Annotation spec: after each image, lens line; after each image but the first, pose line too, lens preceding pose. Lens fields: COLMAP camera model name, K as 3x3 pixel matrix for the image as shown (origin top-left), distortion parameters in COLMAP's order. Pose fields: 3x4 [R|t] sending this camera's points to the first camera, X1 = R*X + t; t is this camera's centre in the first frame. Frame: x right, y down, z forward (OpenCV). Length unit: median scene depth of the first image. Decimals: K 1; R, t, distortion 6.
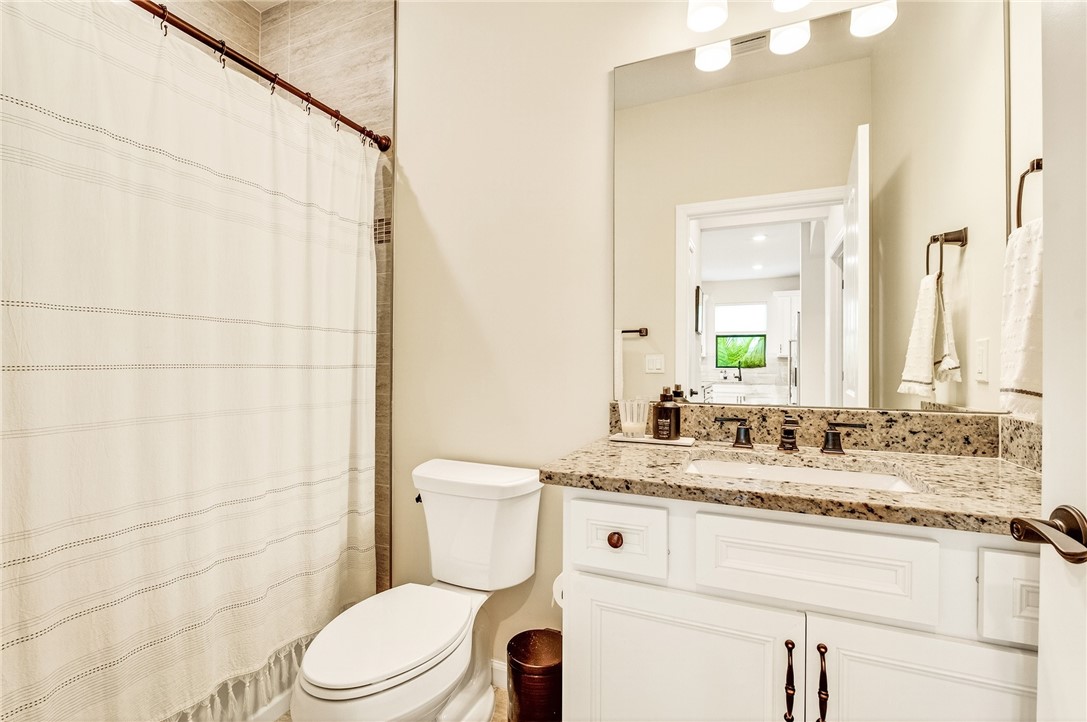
lens RADIAL K [[482.7, 0, 545.8], [0, 482.7, 364.7], [0, 0, 1]] dist [-0.012427, 0.000239]
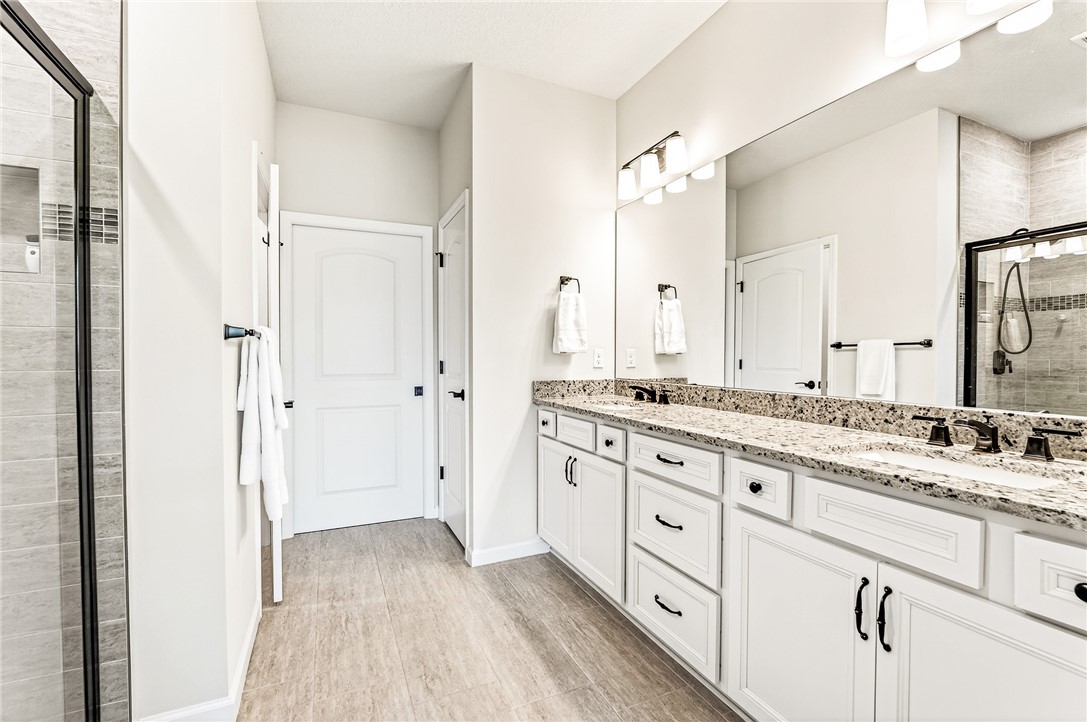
lens RADIAL K [[482.7, 0, 545.8], [0, 482.7, 364.7], [0, 0, 1]] dist [-0.012427, 0.000239]
pose [[0.716535, 0.001220, -0.697550, 0.558192], [0.015369, 0.999728, 0.017536, -0.042371], [0.697382, -0.023286, 0.716321, -0.397379]]
